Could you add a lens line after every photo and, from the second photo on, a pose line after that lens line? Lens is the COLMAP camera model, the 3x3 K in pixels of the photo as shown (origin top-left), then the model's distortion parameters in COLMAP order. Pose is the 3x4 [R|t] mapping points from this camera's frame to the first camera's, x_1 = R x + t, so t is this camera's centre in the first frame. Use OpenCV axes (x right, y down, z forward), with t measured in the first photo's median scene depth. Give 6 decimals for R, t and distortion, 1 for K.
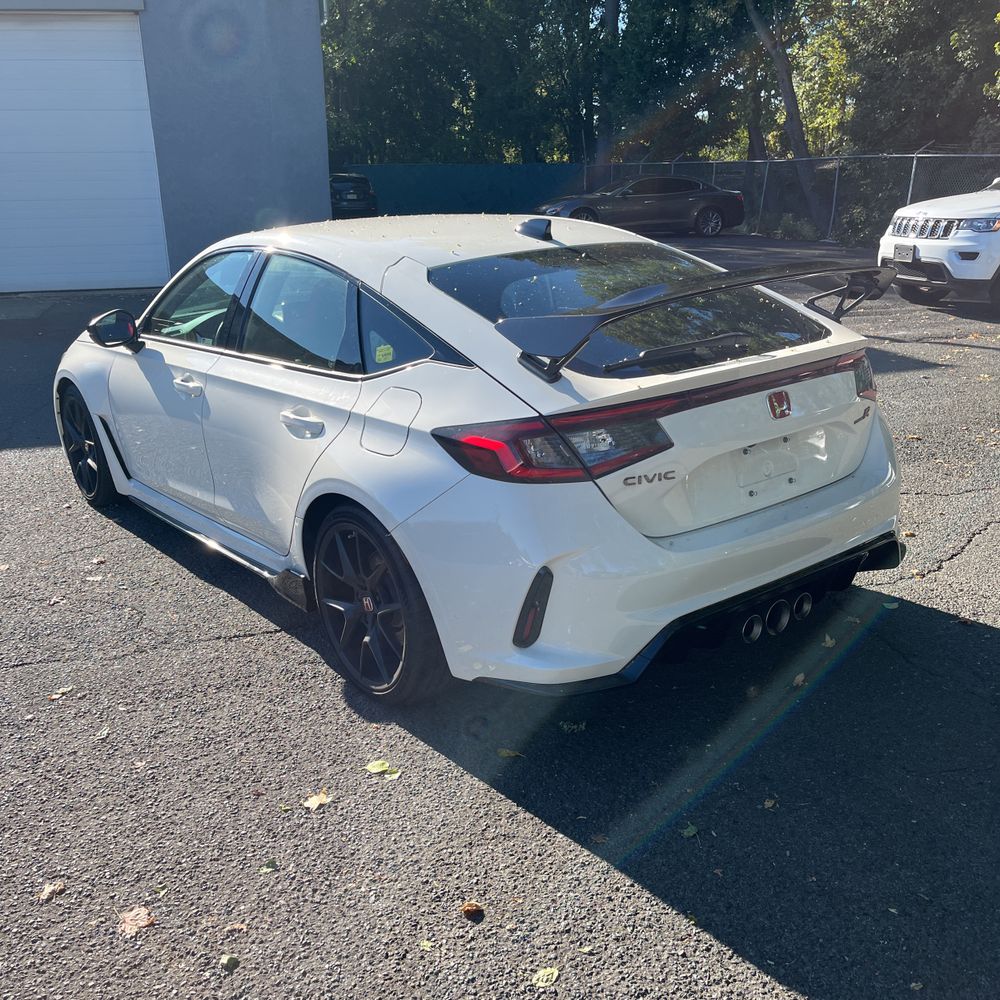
lens RADIAL K [[1020.1, 0, 497.0], [0, 1020.1, 504.7], [0, 0, 1]] dist [0.023505, 0.000000]
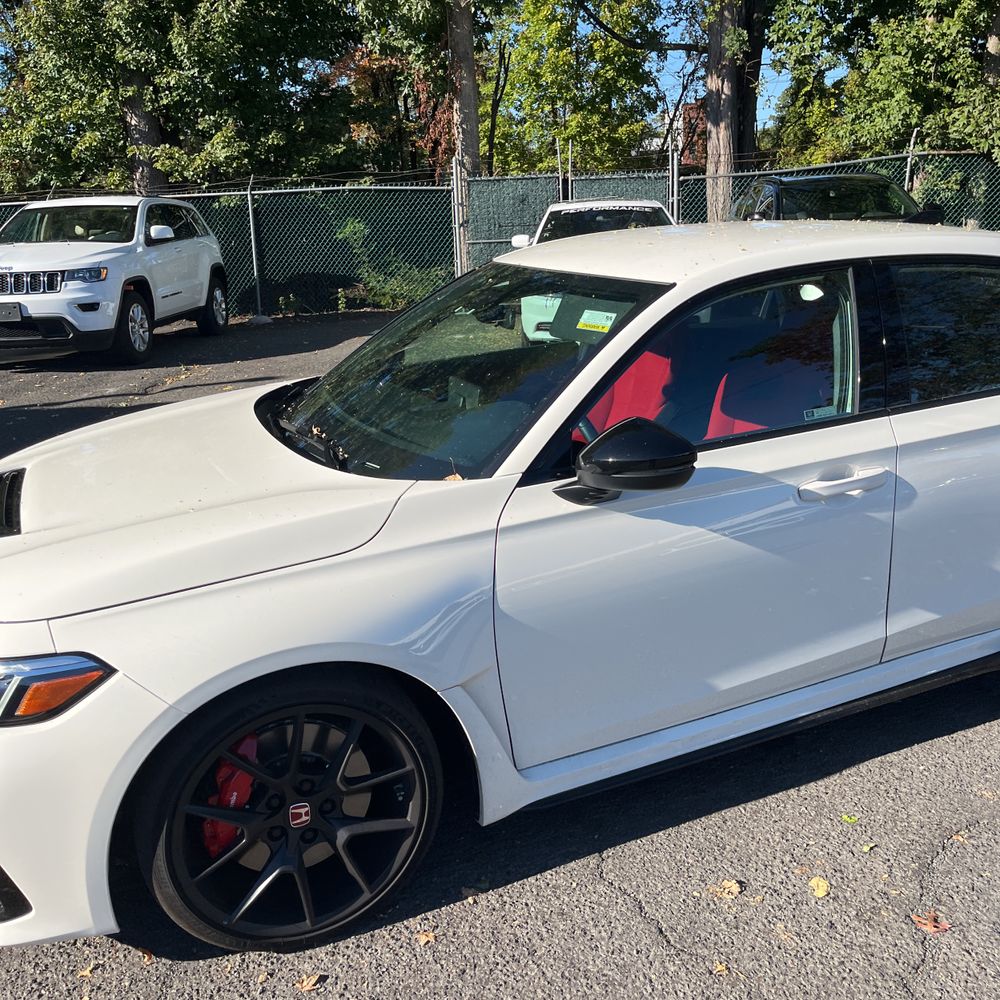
lens RADIAL K [[1020.1, 0, 499.9], [0, 1020.1, 492.4], [0, 0, 1]] dist [0.023505, 0.000000]
pose [[0.259773, -0.252643, 0.932035, -1.019223], [0.325737, 0.931527, 0.161718, -0.302443], [-0.909073, 0.261588, 0.324281, 1.056456]]
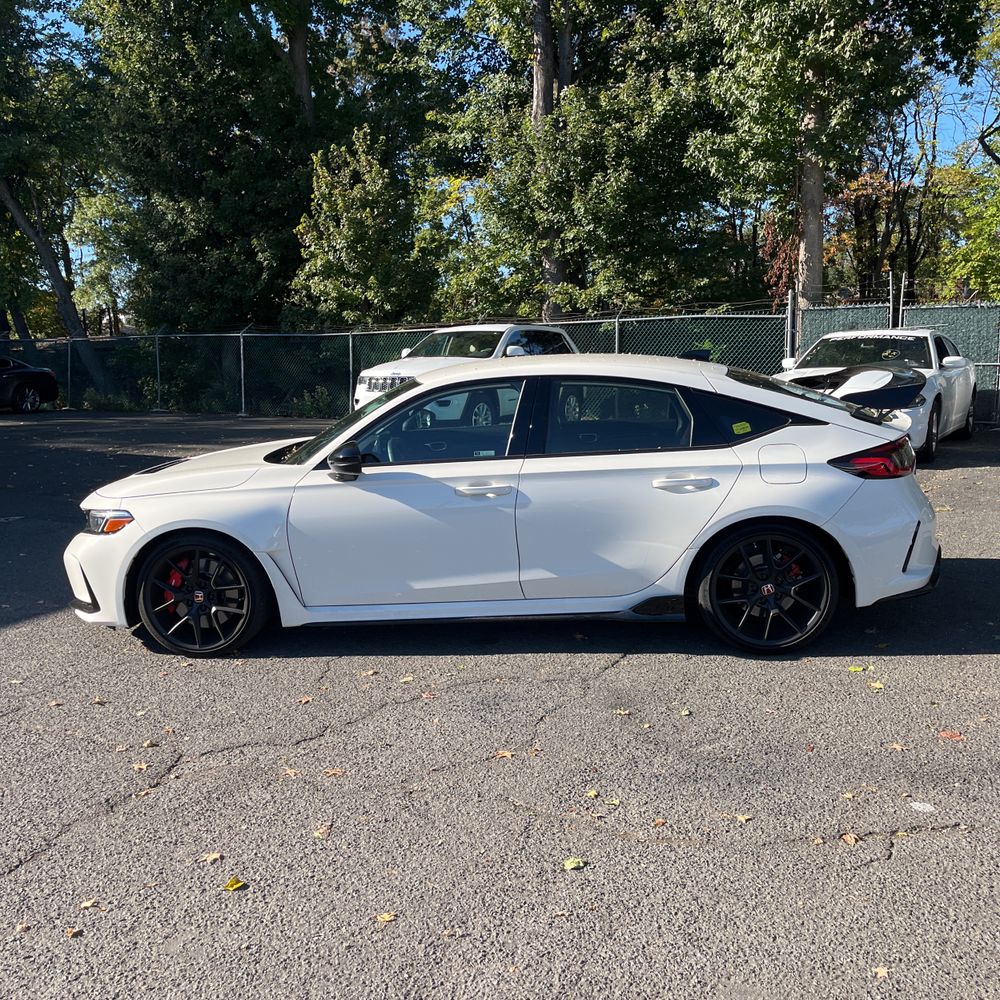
lens RADIAL K [[1020.1, 0, 494.5], [0, 1020.1, 497.2], [0, 0, 1]] dist [0.023505, 0.000000]
pose [[0.692122, -0.108217, 0.713622, -1.236119], [0.232591, 0.969395, -0.078580, -0.008342], [-0.683278, 0.220369, 0.696109, 0.160038]]
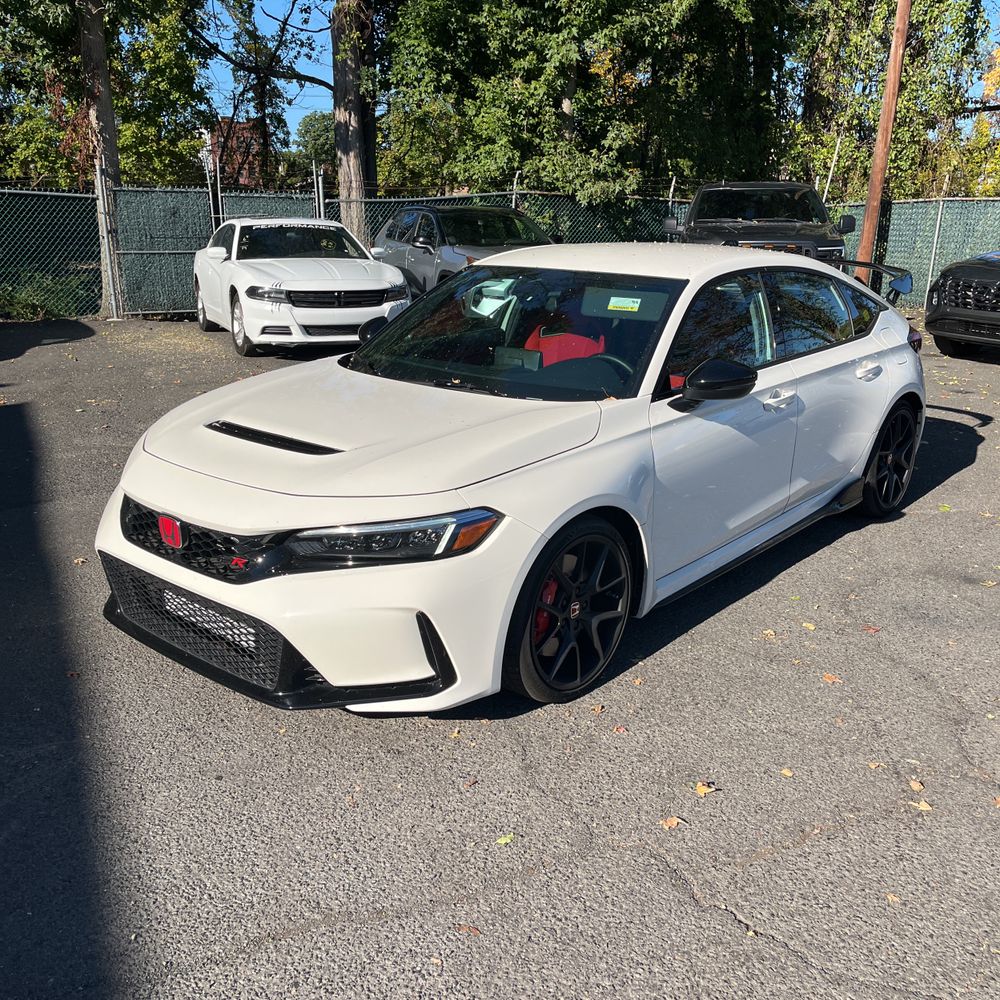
lens RADIAL K [[1020.1, 0, 520.2], [0, 1020.1, 506.1], [0, 0, 1]] dist [0.023505, 0.000000]
pose [[-0.198720, -0.248606, 0.948001, -1.379676], [0.294660, 0.907382, 0.299721, -0.444666], [-0.934712, 0.338899, -0.107061, 1.501830]]
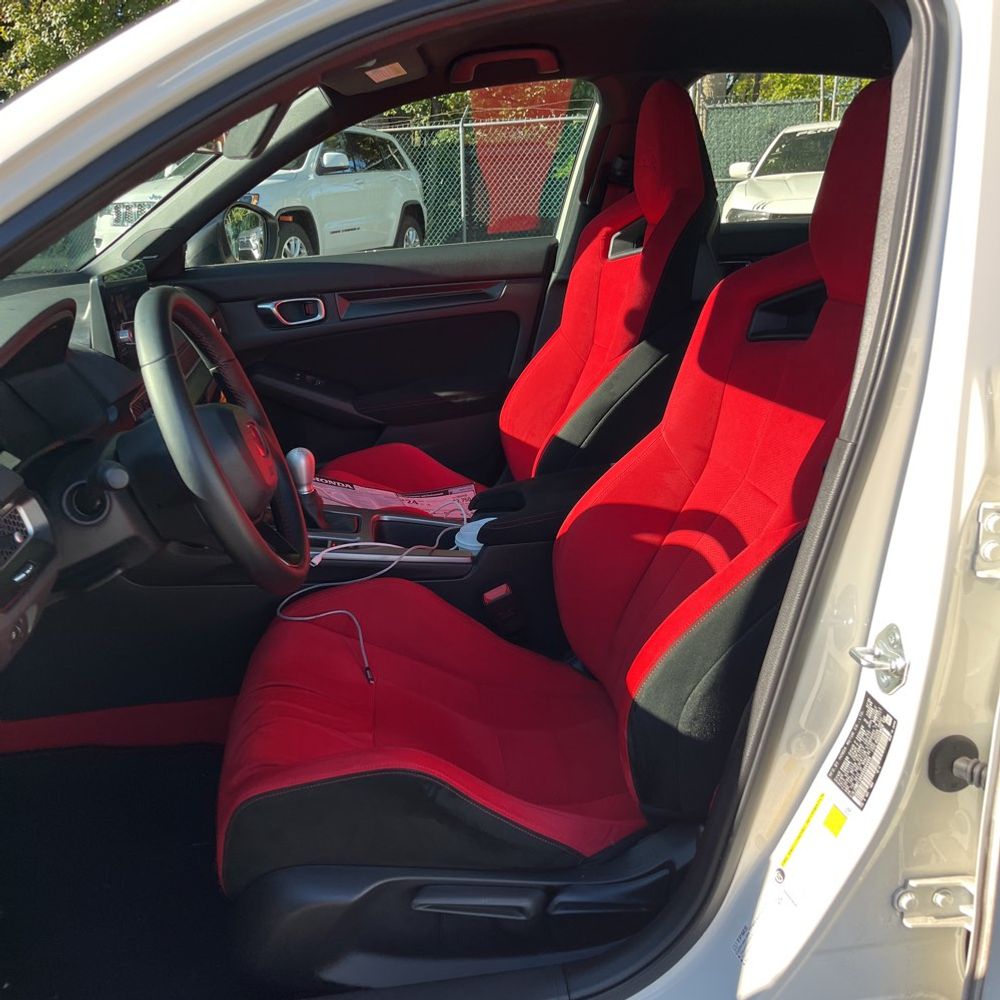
lens RADIAL K [[1020.1, 0, 491.5], [0, 1020.1, 490.7], [0, 0, 1]] dist [0.023505, 0.000000]
pose [[0.524616, -0.245741, 0.815101, -0.511638], [0.282452, 0.953445, 0.105658, -0.183792], [-0.803118, 0.174797, 0.569602, 1.003136]]
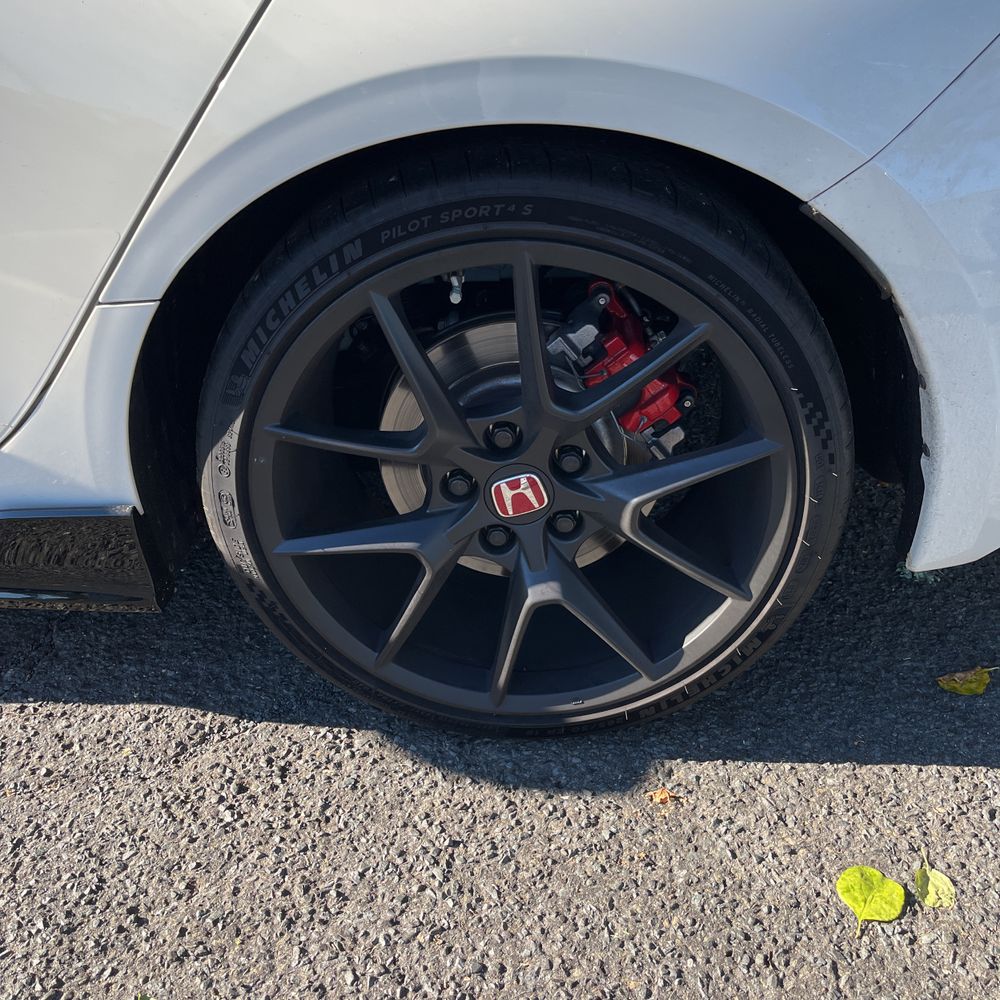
lens RADIAL K [[1020.1, 0, 497.0], [0, 1020.1, 509.2], [0, 0, 1]] dist [0.023505, 0.000000]
pose [[0.654253, -0.375174, 0.656656, -0.289254], [0.209134, 0.924169, 0.319647, -0.002472], [-0.726785, -0.071800, 0.683102, 0.656746]]
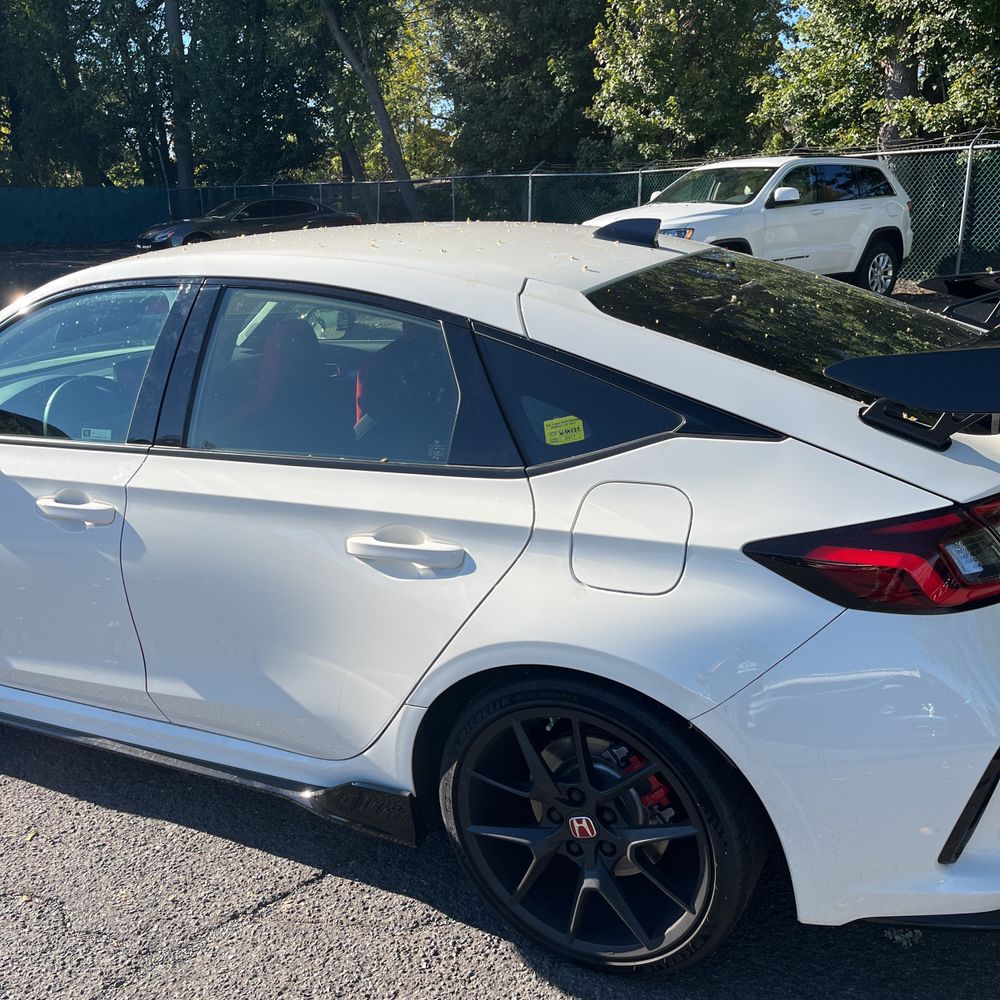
lens RADIAL K [[1020.1, 0, 503.4], [0, 1020.1, 505.1], [0, 0, 1]] dist [0.023505, 0.000000]
pose [[0.911914, -0.132258, 0.388486, -0.326333], [0.141131, 0.989974, 0.005746, -0.091332], [-0.385351, 0.049587, 0.921437, 0.359290]]
